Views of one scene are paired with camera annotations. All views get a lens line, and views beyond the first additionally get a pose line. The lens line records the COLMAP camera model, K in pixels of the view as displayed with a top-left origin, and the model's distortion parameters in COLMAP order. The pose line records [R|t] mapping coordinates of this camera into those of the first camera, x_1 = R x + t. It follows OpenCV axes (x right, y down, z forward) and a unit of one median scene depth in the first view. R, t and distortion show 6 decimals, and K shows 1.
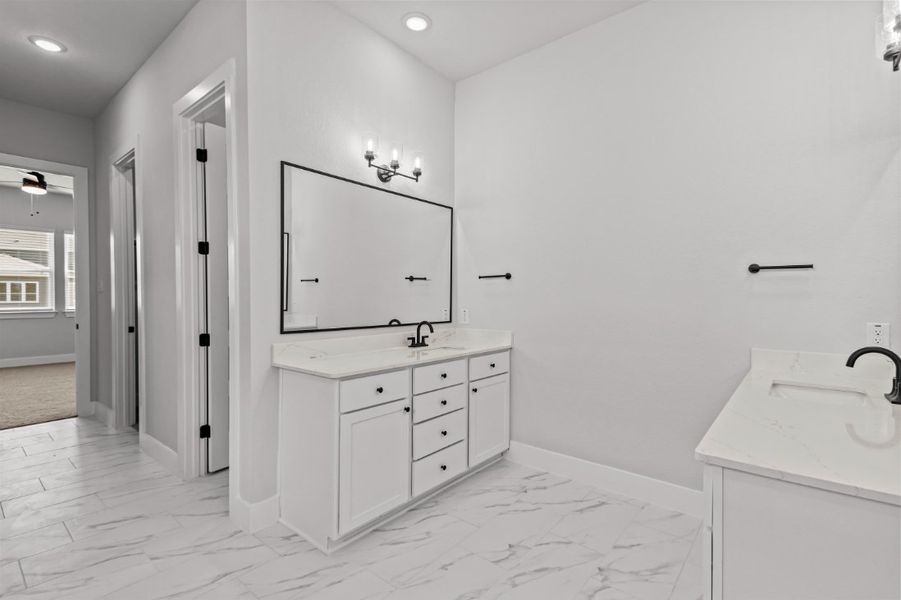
lens RADIAL K [[413.0, 0, 452.3], [0, 413.0, 298.0], [0, 0, 1]] dist [0.043096, -0.022231]
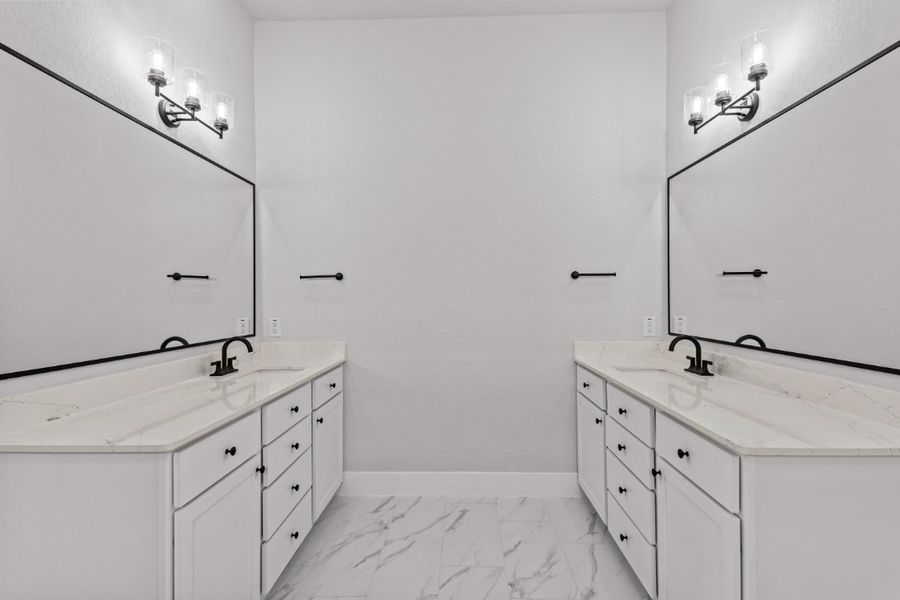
lens RADIAL K [[412.6, 0, 451.8], [0, 412.6, 298.0], [0, 0, 1]] dist [0.043096, -0.022231]
pose [[0.788440, -0.006866, 0.615073, -0.223552], [0.011705, 0.999924, -0.003843, -0.003432], [-0.615000, 0.010230, 0.788461, 0.215138]]
